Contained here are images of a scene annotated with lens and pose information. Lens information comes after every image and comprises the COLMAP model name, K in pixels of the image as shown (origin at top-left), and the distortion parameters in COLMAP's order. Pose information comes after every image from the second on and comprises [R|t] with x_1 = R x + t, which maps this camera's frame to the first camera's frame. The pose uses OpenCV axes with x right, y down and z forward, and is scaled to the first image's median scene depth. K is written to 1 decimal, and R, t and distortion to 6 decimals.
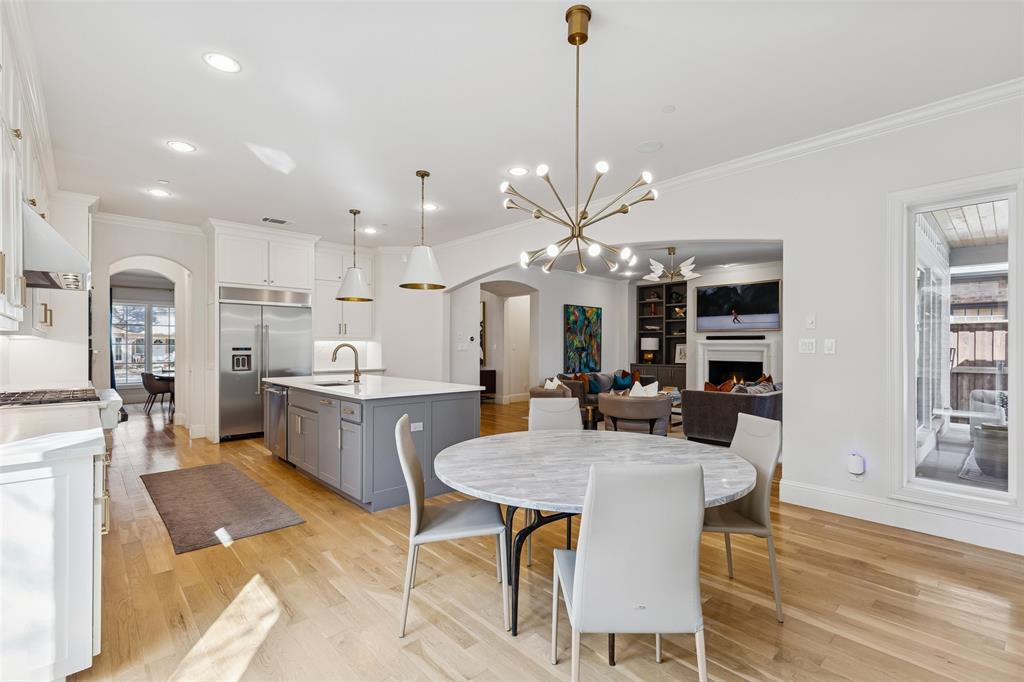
lens RADIAL K [[459.7, 0, 512.0], [0, 459.7, 341.0], [0, 0, 1]] dist [0.000177, 0.000036]
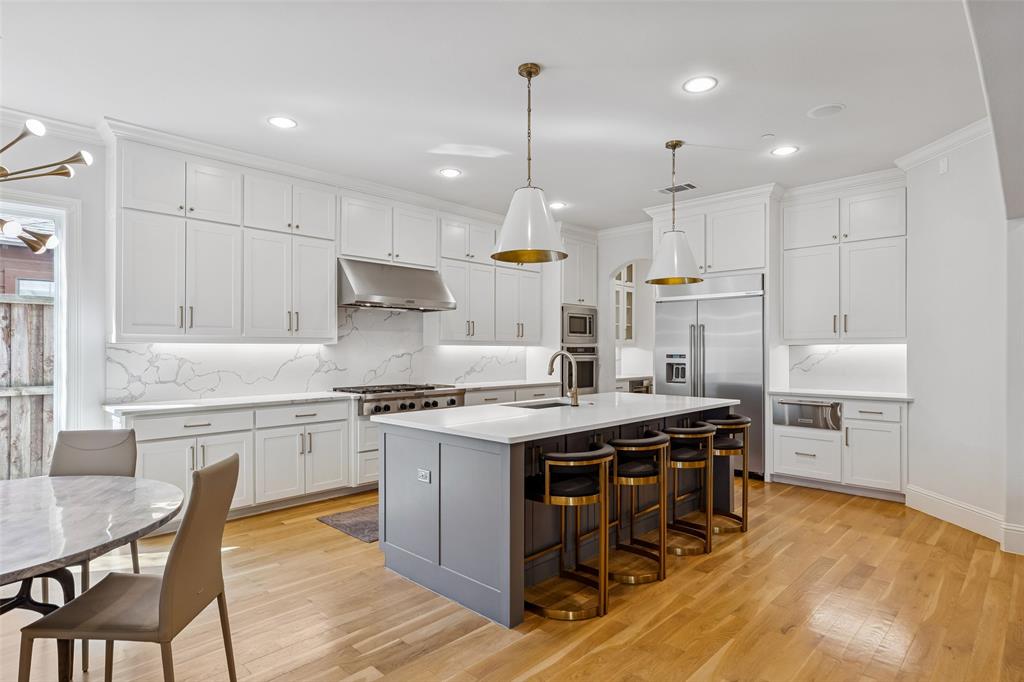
lens RADIAL K [[555.2, 0, 512.0], [0, 555.2, 341.0], [0, 0, 1]] dist [0.000150, -0.000080]
pose [[0.041384, -0.013552, -0.999051, 0.511570], [0.011957, 0.999843, -0.013068, 0.000212], [0.999072, -0.011405, 0.041540, 0.908331]]
